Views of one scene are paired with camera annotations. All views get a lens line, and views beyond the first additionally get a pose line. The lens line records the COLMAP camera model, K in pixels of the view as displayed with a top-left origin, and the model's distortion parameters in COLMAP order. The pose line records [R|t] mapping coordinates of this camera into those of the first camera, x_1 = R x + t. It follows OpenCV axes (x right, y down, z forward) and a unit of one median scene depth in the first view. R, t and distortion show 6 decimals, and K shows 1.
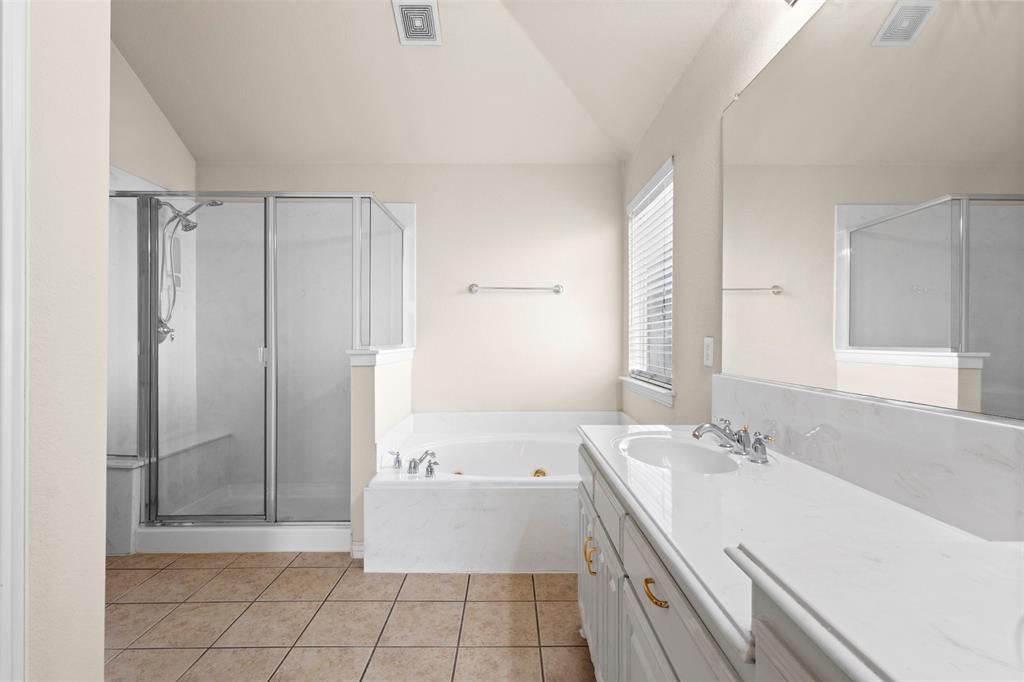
lens RADIAL K [[469.4, 0, 495.3], [0, 469.4, 338.6], [0, 0, 1]] dist [-0.000616, 0.000100]
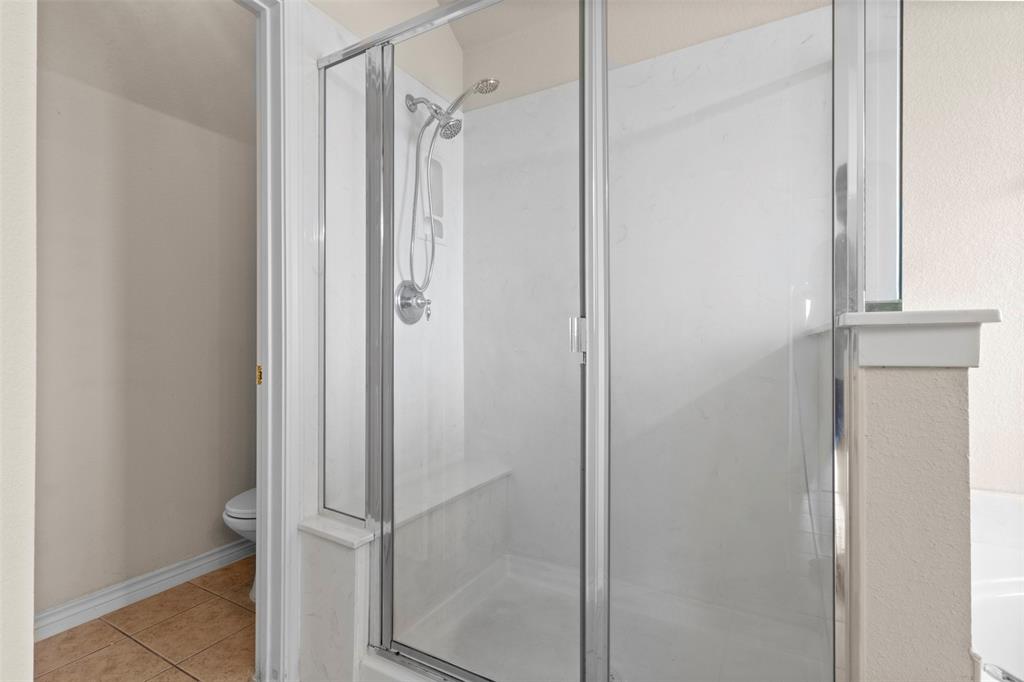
lens RADIAL K [[483.7, 0, 509.3], [0, 483.7, 339.0], [0, 0, 1]] dist [0.029202, 0.000252]
pose [[0.879403, -0.003504, -0.476066, -0.286662], [-0.000477, 0.999966, -0.008242, 0.035511], [0.476078, 0.007475, 0.879371, 0.482071]]
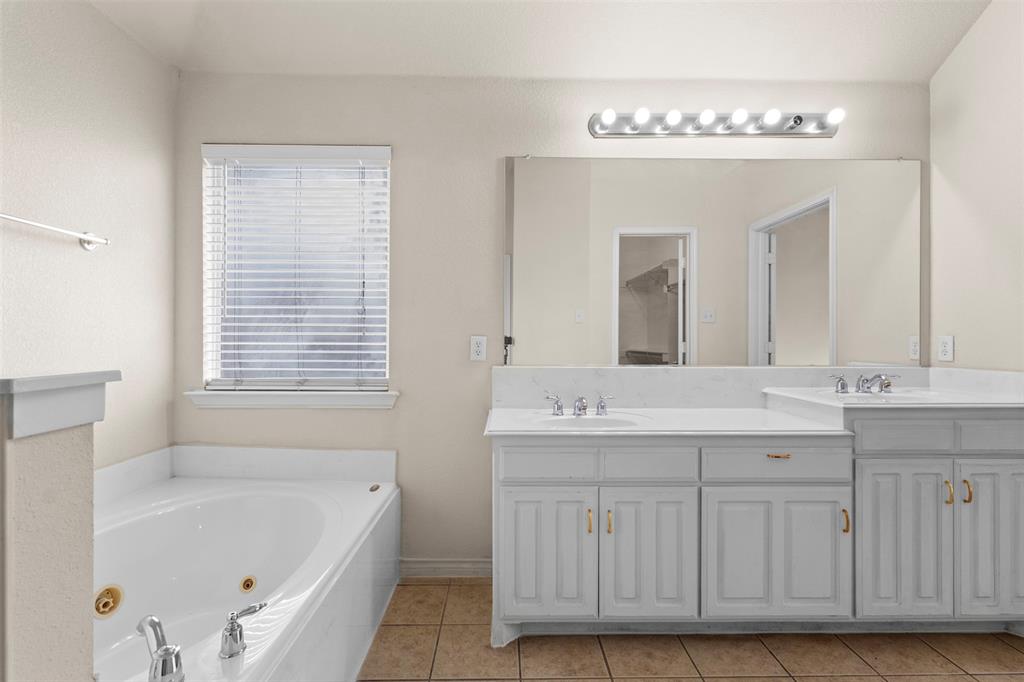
lens RADIAL K [[481.0, 0, 514.2], [0, 481.0, 343.3], [0, 0, 1]] dist [0.000338, 0.000786]
pose [[-0.049228, -0.001878, 0.998786, -0.425161], [0.002974, 0.999994, 0.002026, 0.013076], [-0.998783, 0.003070, -0.049223, 0.557603]]
